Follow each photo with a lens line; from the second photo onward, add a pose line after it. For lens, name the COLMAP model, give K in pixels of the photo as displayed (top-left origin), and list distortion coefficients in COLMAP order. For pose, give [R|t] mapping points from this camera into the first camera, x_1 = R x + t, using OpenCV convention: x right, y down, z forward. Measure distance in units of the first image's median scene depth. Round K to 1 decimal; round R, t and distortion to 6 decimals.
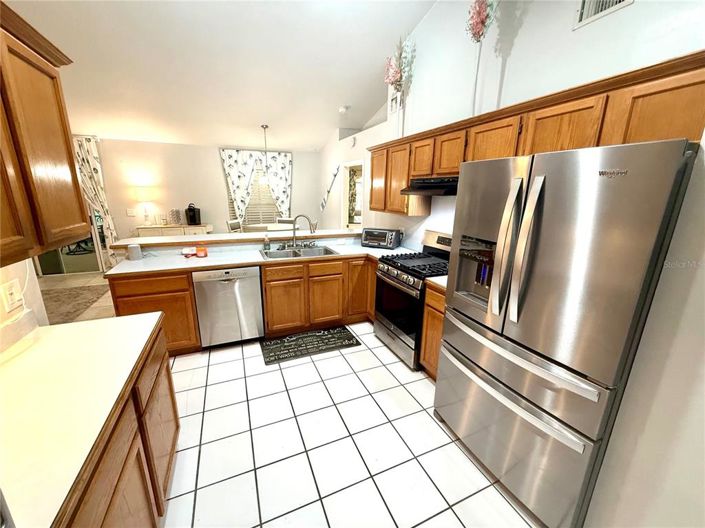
lens RADIAL K [[282.4, 0, 349.3], [0, 282.4, 262.2], [0, 0, 1]] dist [0.000218, -0.000330]
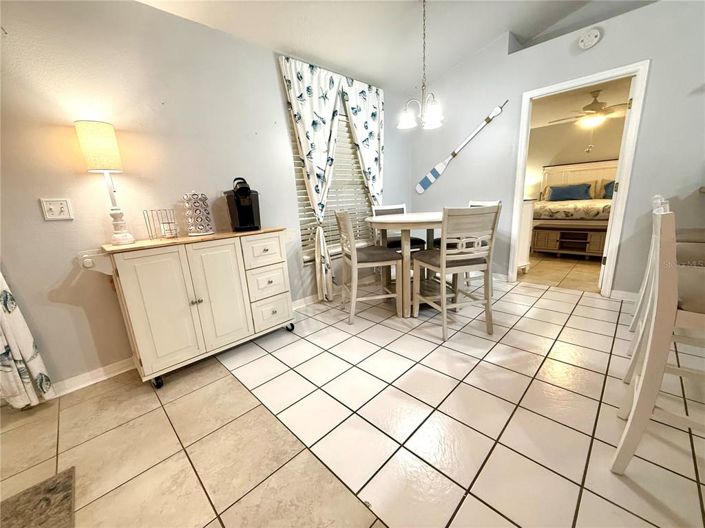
lens RADIAL K [[282.4, 0, 354.8], [0, 282.4, 263.4], [0, 0, 1]] dist [0.000218, -0.000330]
pose [[0.933270, -0.144651, 0.328760, -0.523868], [0.153621, 0.988129, -0.001328, -0.058565], [-0.324665, 0.051744, 0.944413, 0.543671]]
